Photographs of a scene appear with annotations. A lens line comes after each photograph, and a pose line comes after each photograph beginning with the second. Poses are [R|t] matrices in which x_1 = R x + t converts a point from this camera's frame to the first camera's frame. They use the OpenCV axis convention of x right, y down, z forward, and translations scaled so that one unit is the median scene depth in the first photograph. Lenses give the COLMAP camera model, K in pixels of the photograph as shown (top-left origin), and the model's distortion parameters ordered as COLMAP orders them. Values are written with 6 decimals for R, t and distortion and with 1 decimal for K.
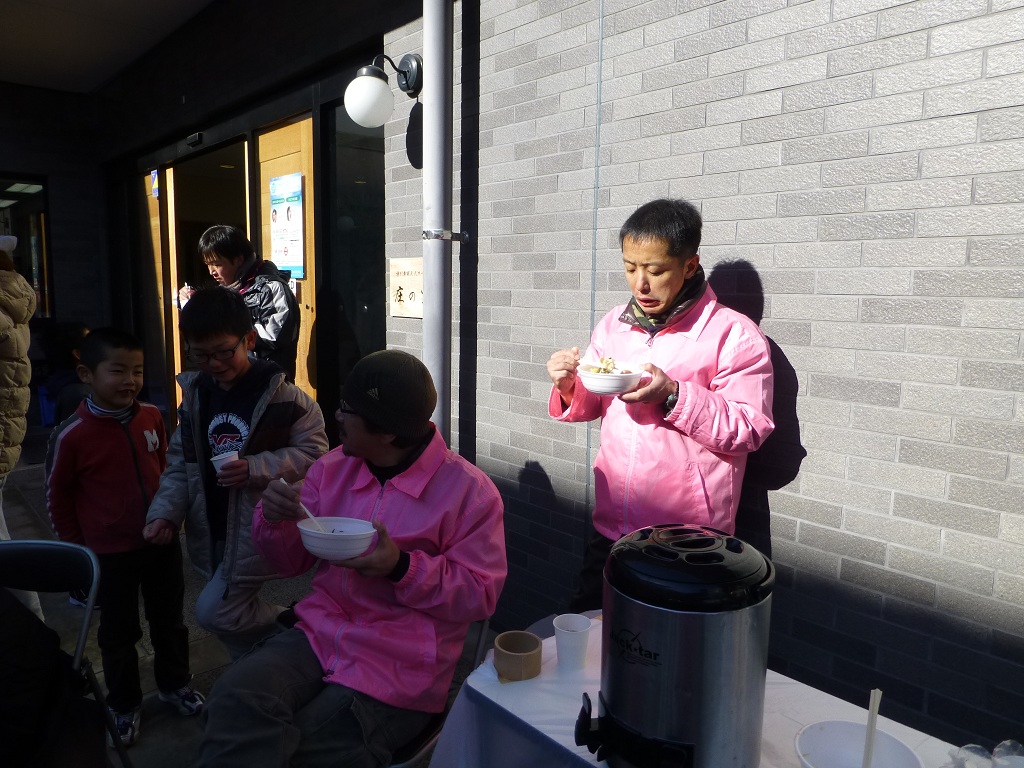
lens RADIAL K [[735.1, 0, 517.2], [0, 735.1, 386.6], [0, 0, 1]] dist [-0.029632, 0.007515]
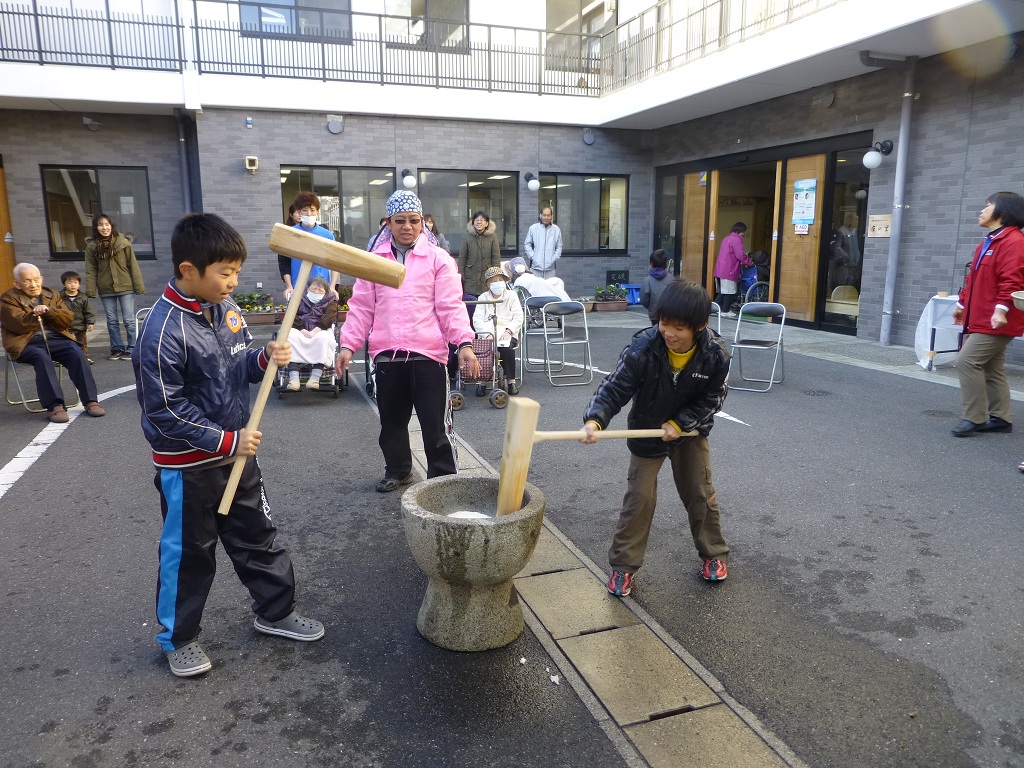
lens RADIAL K [[738.9, 0, 513.5], [0, 738.9, 388.3], [0, 0, 1]] dist [-0.051953, 0.035141]
pose [[0.920726, 0.059807, -0.385598, -0.376526], [-0.034632, 0.996809, 0.071913, 0.377326], [0.388669, -0.052858, 0.919860, -2.429406]]
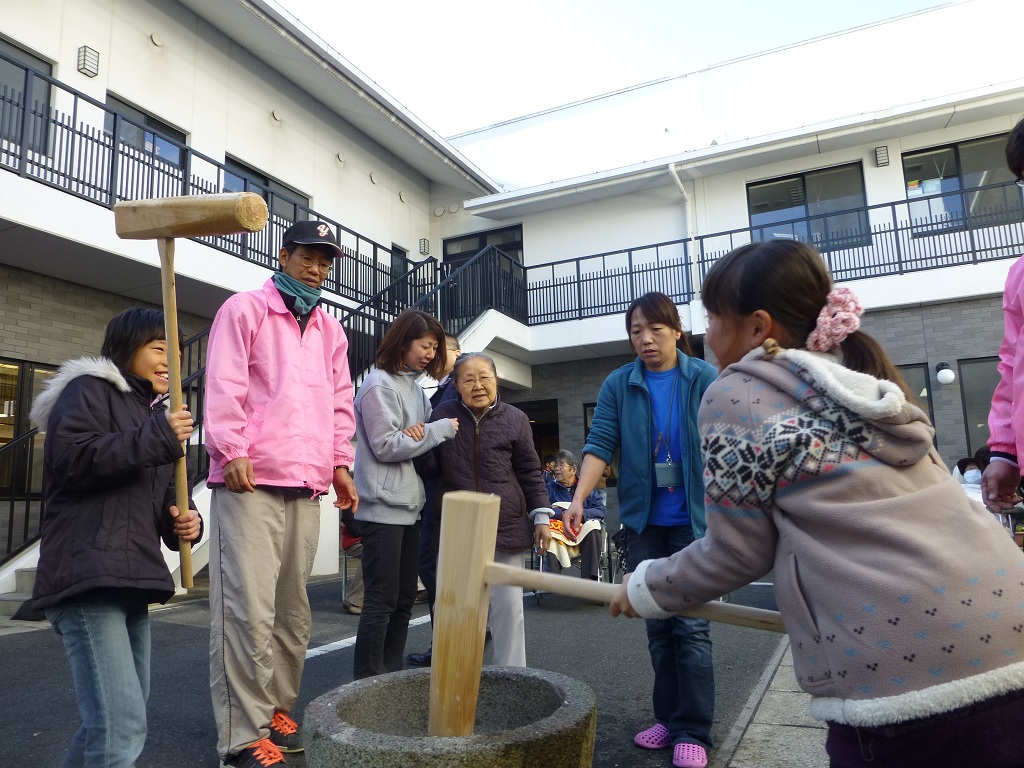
lens RADIAL K [[735.1, 0, 517.2], [0, 735.1, 386.6], [0, 0, 1]] dist [-0.029632, 0.007515]
pose [[0.381765, -0.175011, -0.907539, -0.309557], [-0.082842, 0.971478, -0.222189, 0.491610], [0.920539, 0.160006, 0.356378, -1.731220]]
